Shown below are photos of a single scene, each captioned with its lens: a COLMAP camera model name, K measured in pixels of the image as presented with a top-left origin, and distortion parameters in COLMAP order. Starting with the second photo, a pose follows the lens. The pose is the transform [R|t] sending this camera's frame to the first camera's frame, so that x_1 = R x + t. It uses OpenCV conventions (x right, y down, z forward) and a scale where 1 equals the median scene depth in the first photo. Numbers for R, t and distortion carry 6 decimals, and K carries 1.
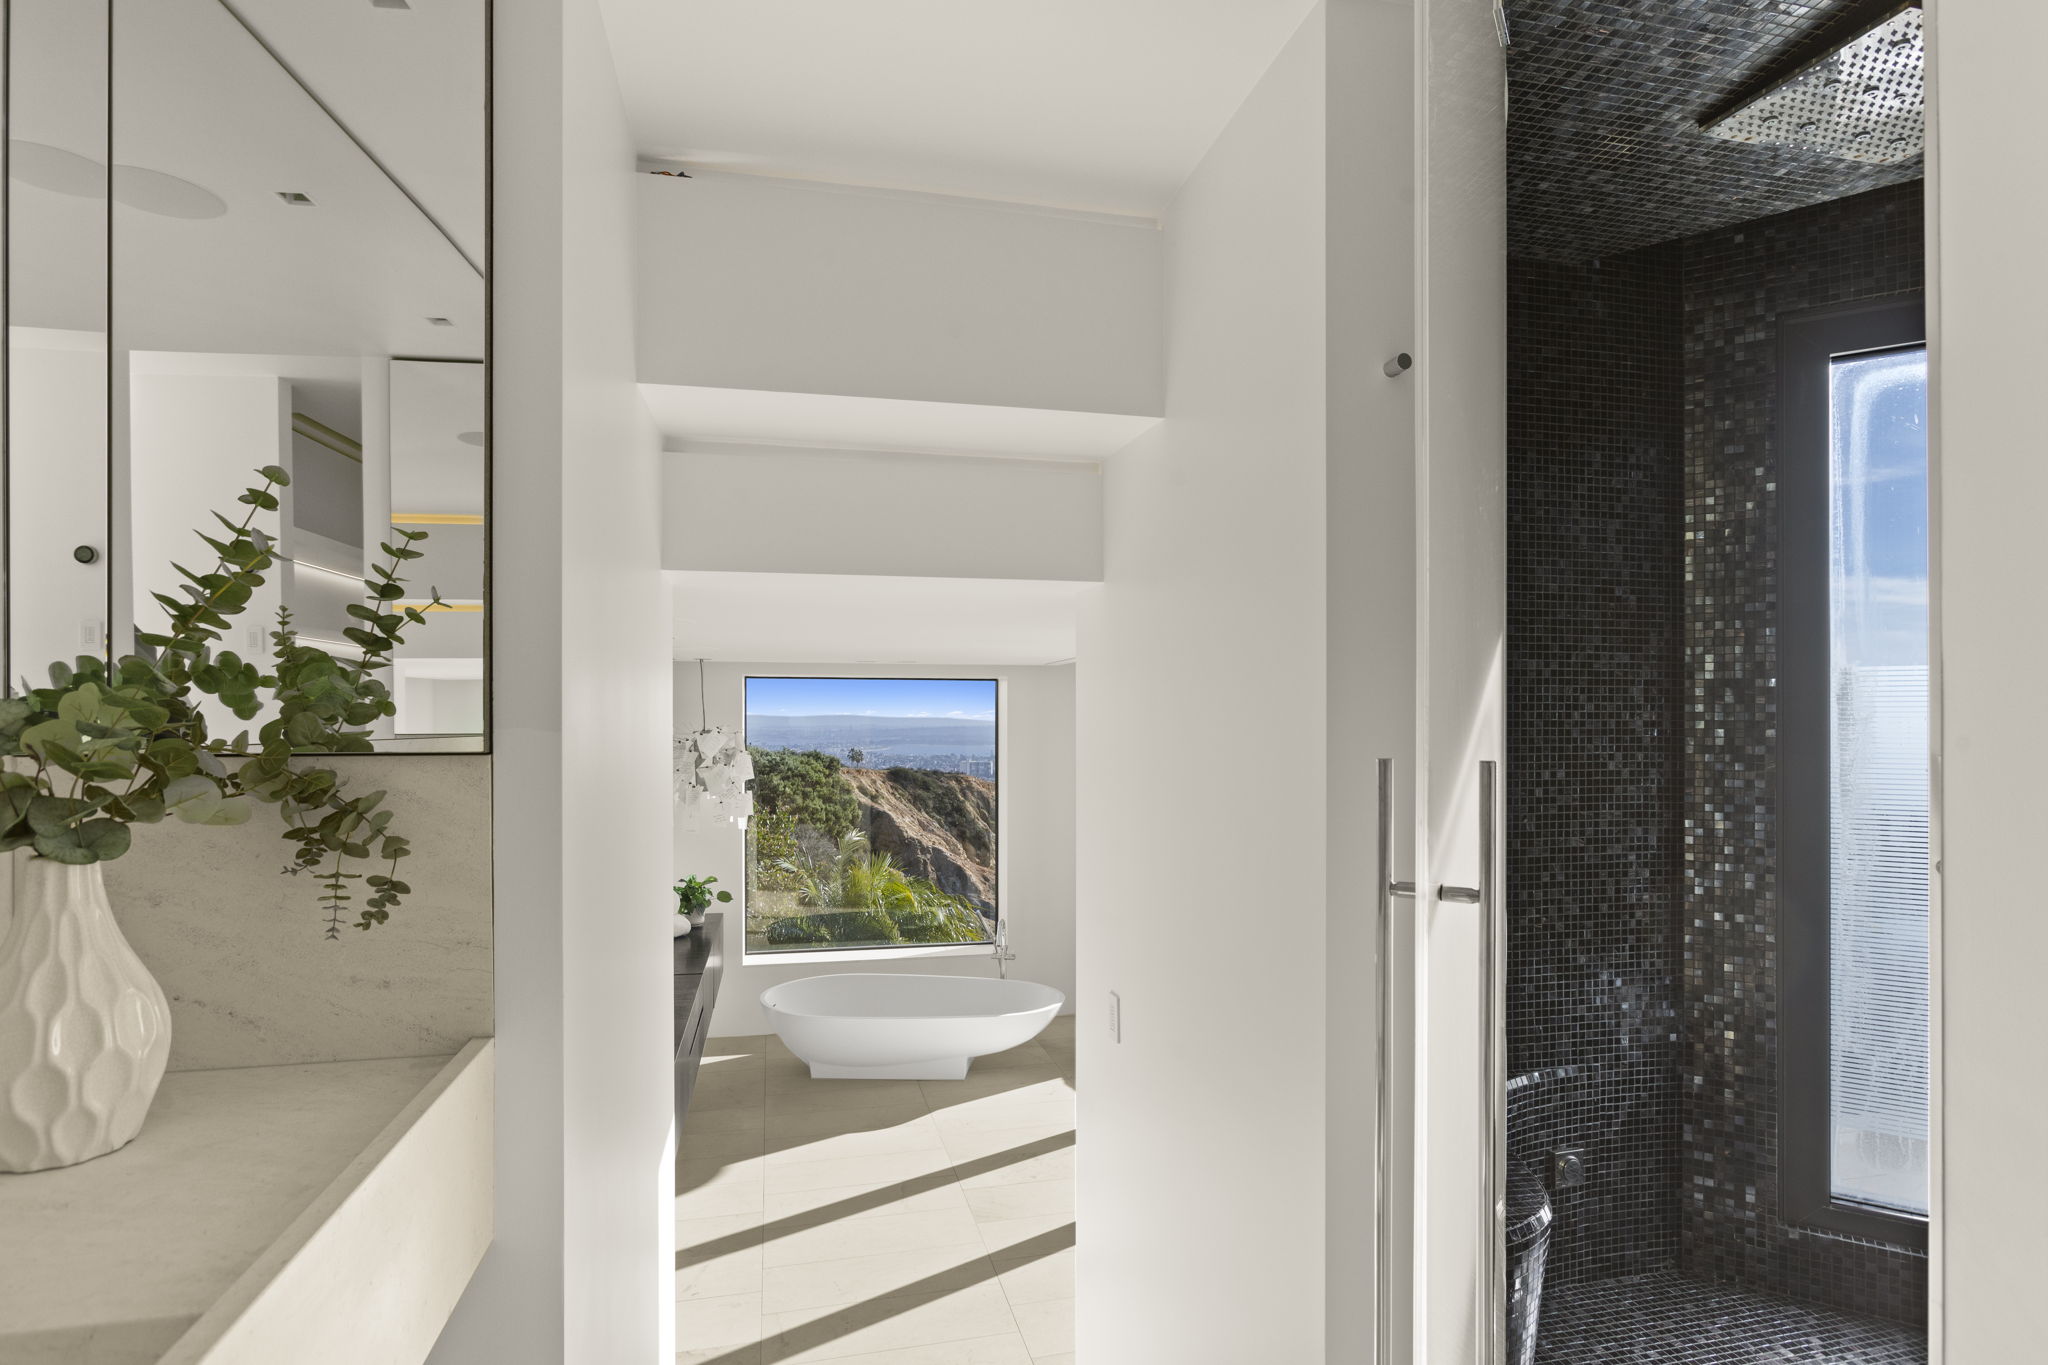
lens RADIAL K [[1030.2, 0, 1013.4], [0, 1030.2, 725.6], [0, 0, 1]] dist [-0.002117, 0.000195]
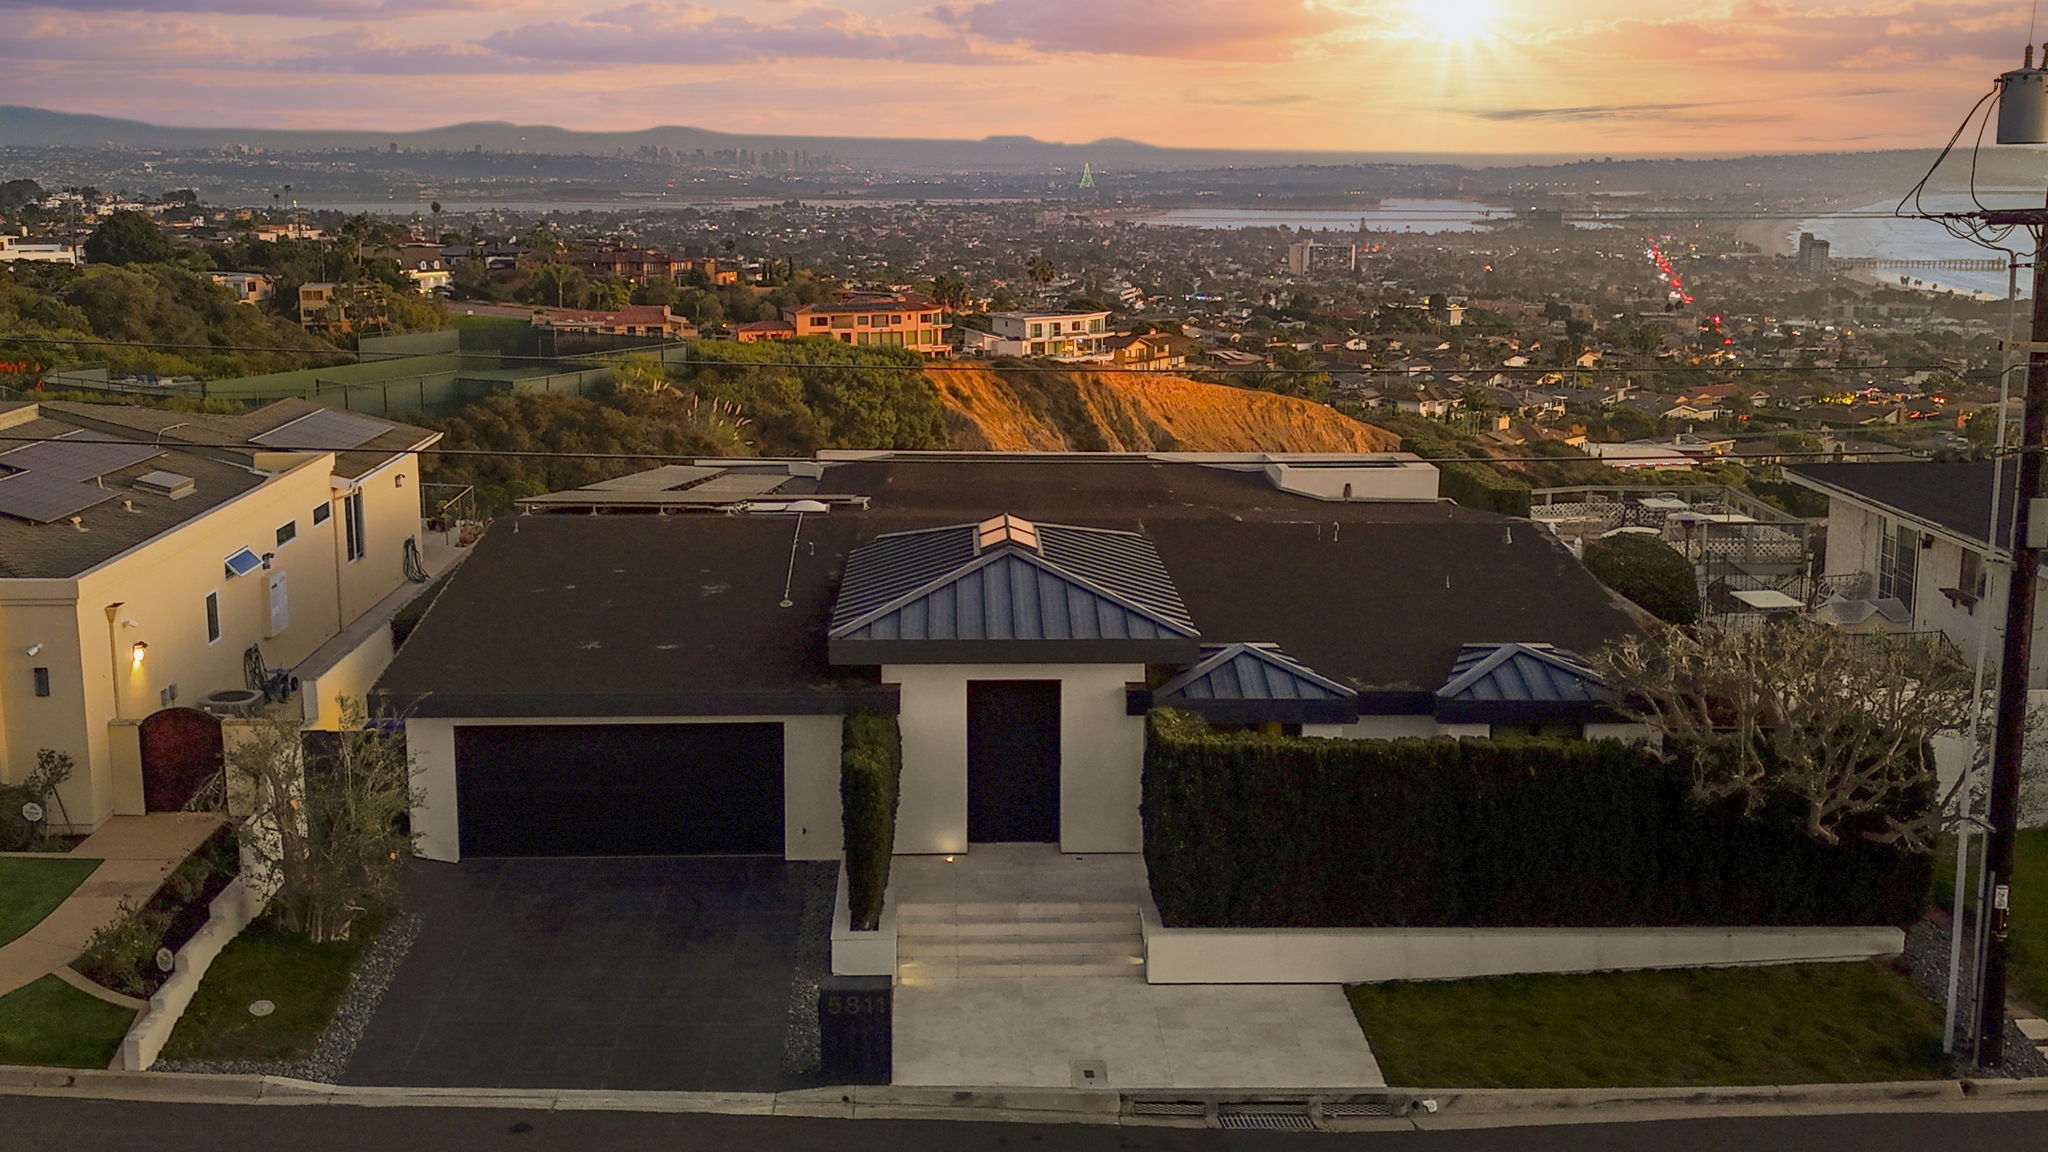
lens RADIAL K [[2028.3, 0, 991.9], [0, 2028.3, 524.6], [0, 0, 1]] dist [0.148615, -0.307505]
pose [[0.979115, 0.036503, -0.200006, 0.241666], [-0.000940, 0.984552, 0.175089, -0.131495], [0.203307, -0.171245, 0.964024, -0.666807]]
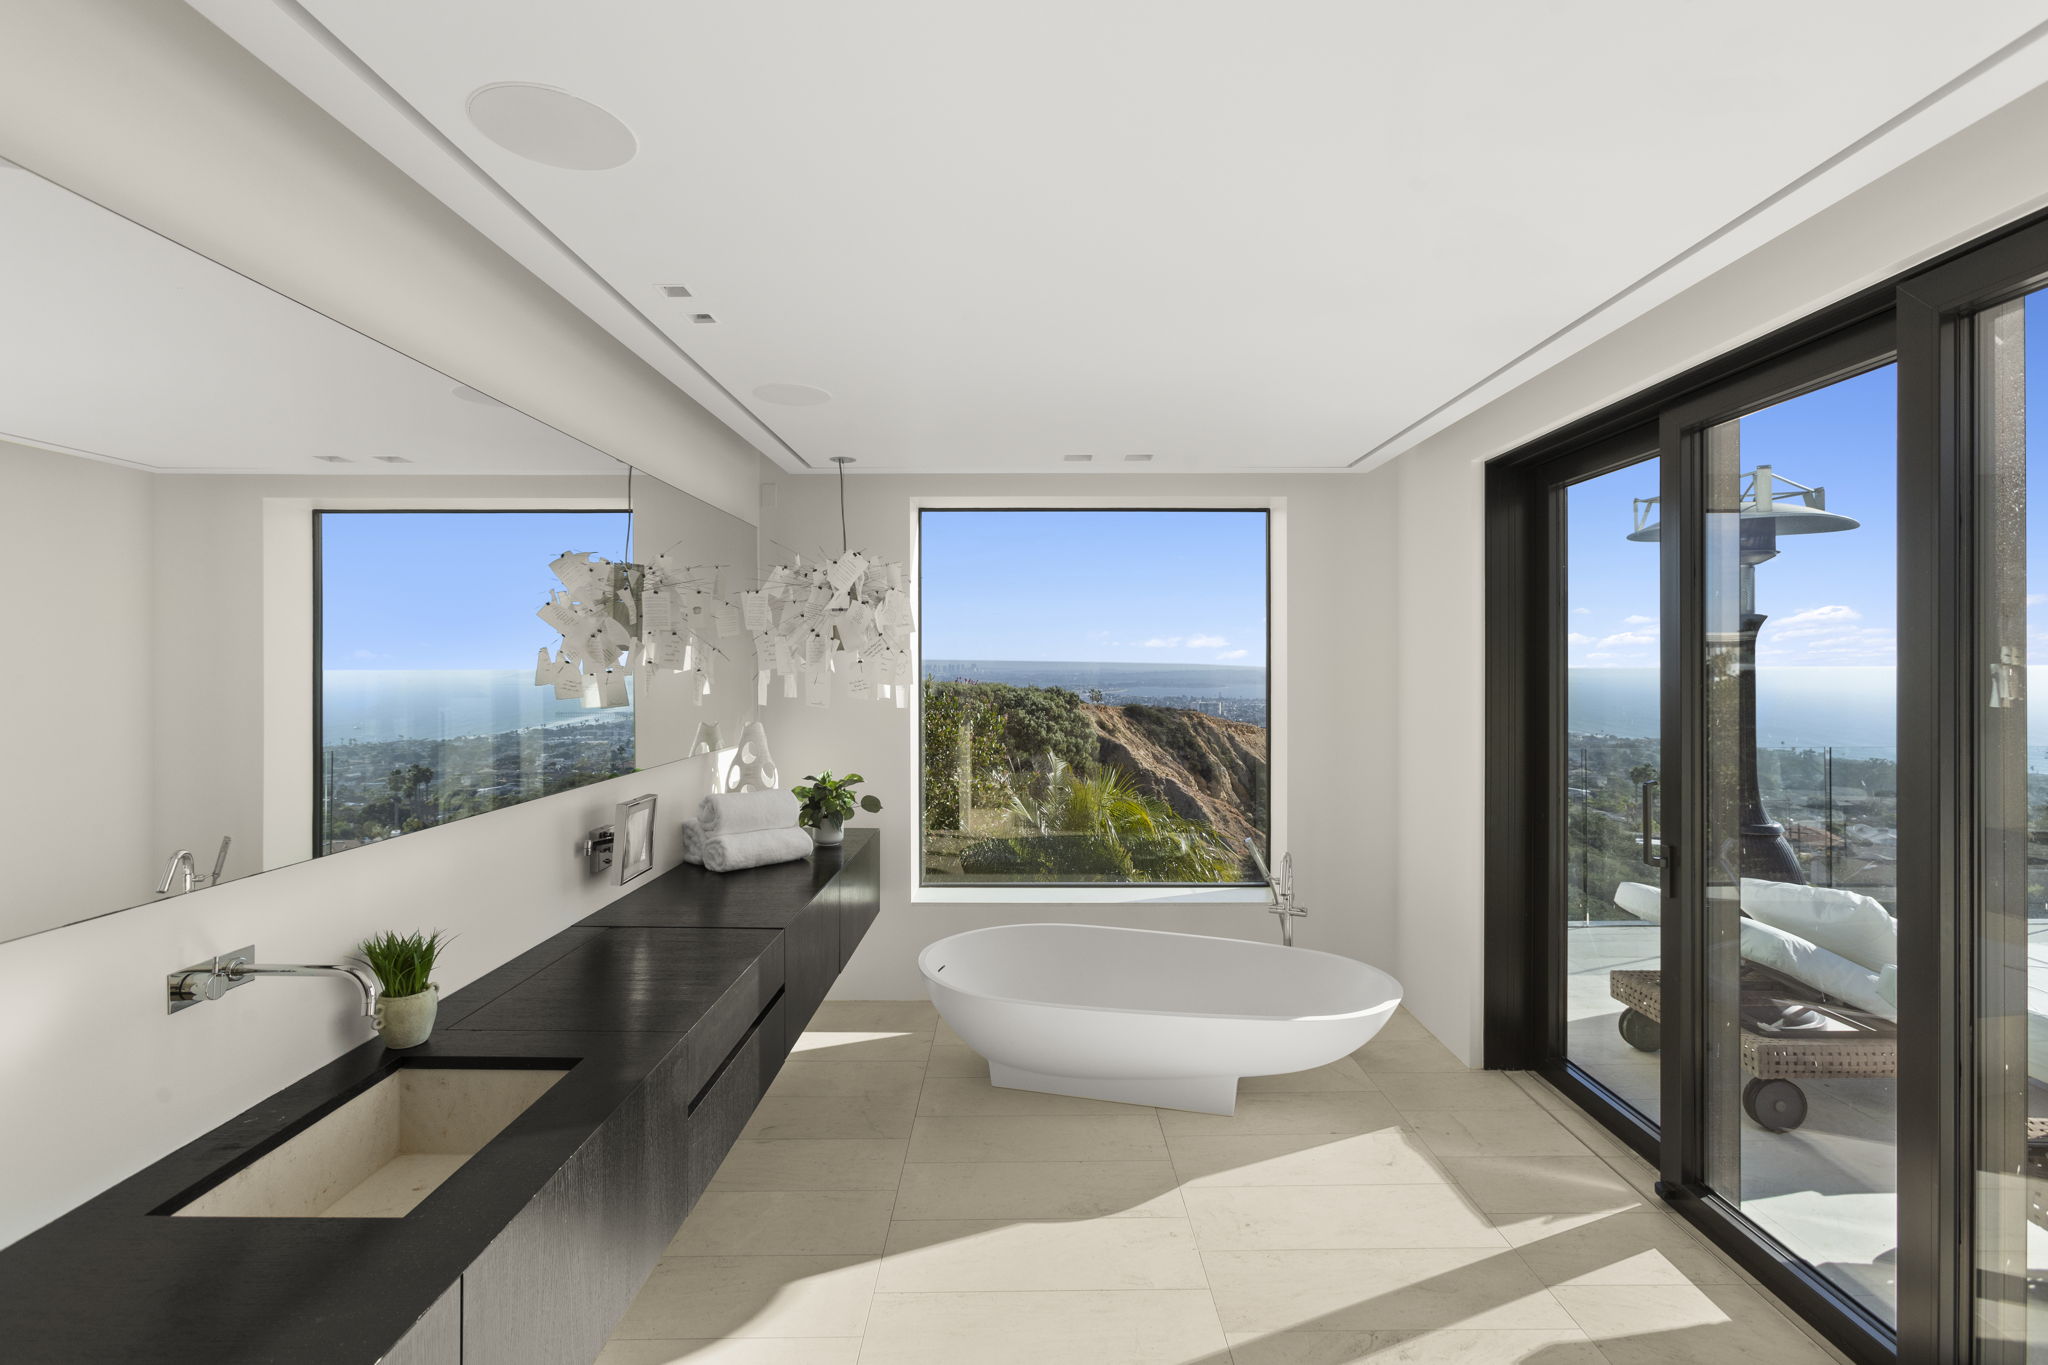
lens RADIAL K [[928.7, 0, 1025.2], [0, 928.7, 671.9], [0, 0, 1]] dist [-0.001503, 0.001124]
pose [[0.974149, -0.000567, -0.225905, -0.003374], [0.000975, 0.999998, 0.001694, 0.006218], [0.225903, -0.001871, 0.974148, 0.033909]]
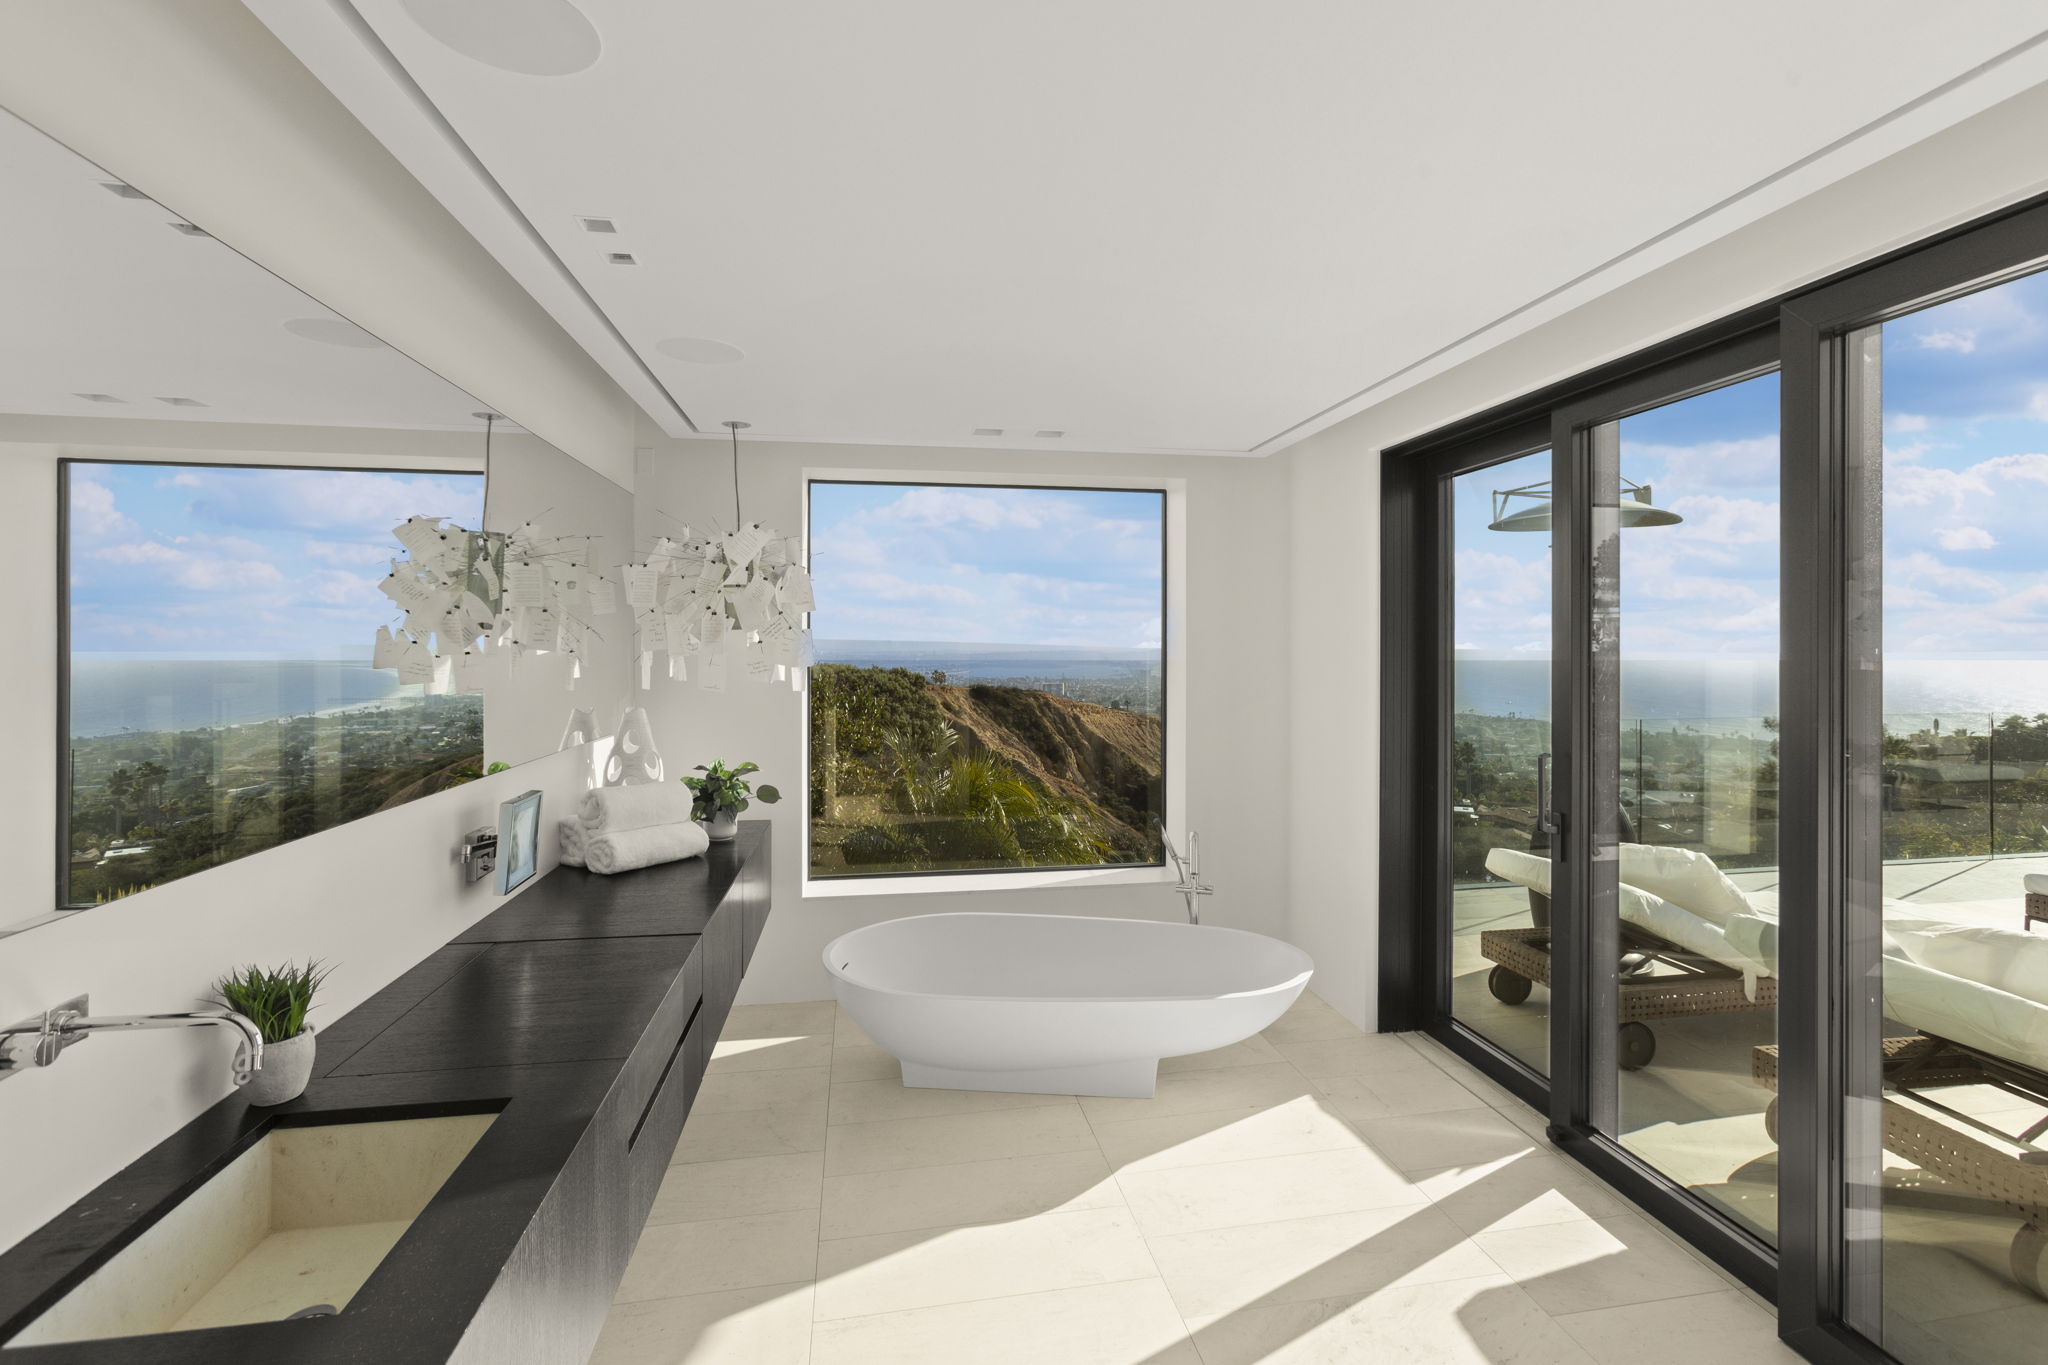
lens RADIAL K [[941.6, 0, 1033.3], [0, 941.6, 650.9], [0, 0, 1]] dist [0.000613, 0.000832]
pose [[0.998647, -0.002243, -0.051950, -0.006913], [0.002246, 0.999997, 0.000009, 0.006230], [0.051950, -0.000126, 0.998650, 0.034169]]
